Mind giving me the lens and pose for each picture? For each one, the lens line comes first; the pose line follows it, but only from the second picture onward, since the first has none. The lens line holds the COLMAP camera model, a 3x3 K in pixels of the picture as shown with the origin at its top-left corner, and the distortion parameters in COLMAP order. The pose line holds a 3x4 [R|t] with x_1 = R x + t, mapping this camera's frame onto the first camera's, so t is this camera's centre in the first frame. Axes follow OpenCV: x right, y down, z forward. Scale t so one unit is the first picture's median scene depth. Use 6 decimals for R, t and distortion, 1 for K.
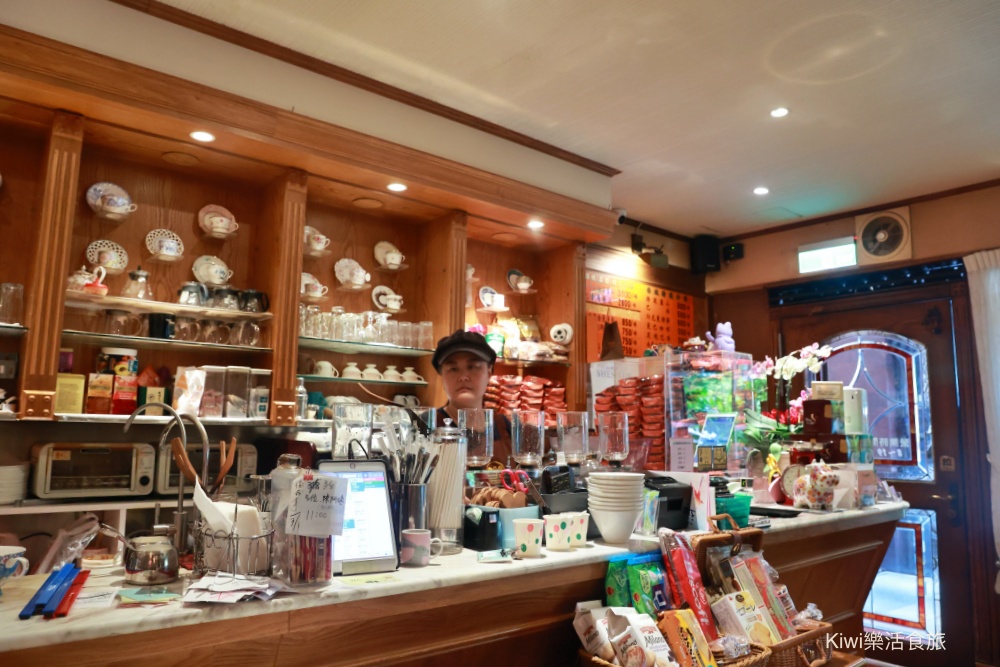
lens RADIAL K [[711.8, 0, 500.0], [0, 711.8, 333.5], [0, 0, 1]] dist [-0.093770, 0.070306]
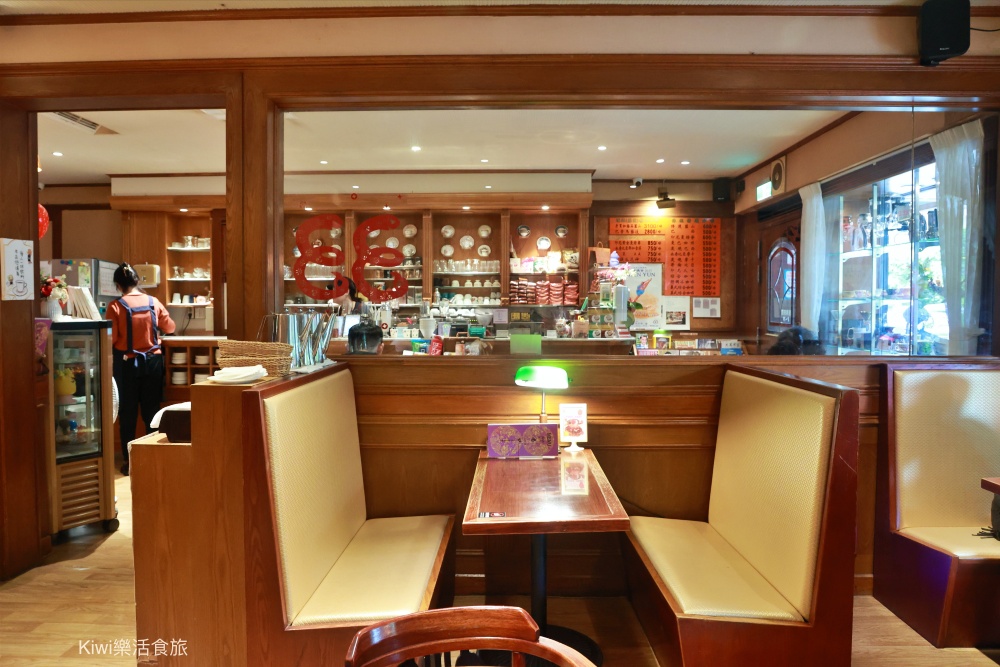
lens RADIAL K [[711.8, 0, 500.0], [0, 711.8, 333.5], [0, 0, 1]] dist [-0.093770, 0.070306]
pose [[0.765687, 0.007364, -0.643171, 1.211673], [0.098702, 0.986746, 0.128801, -0.068032], [0.635595, -0.162104, 0.754812, -0.664133]]
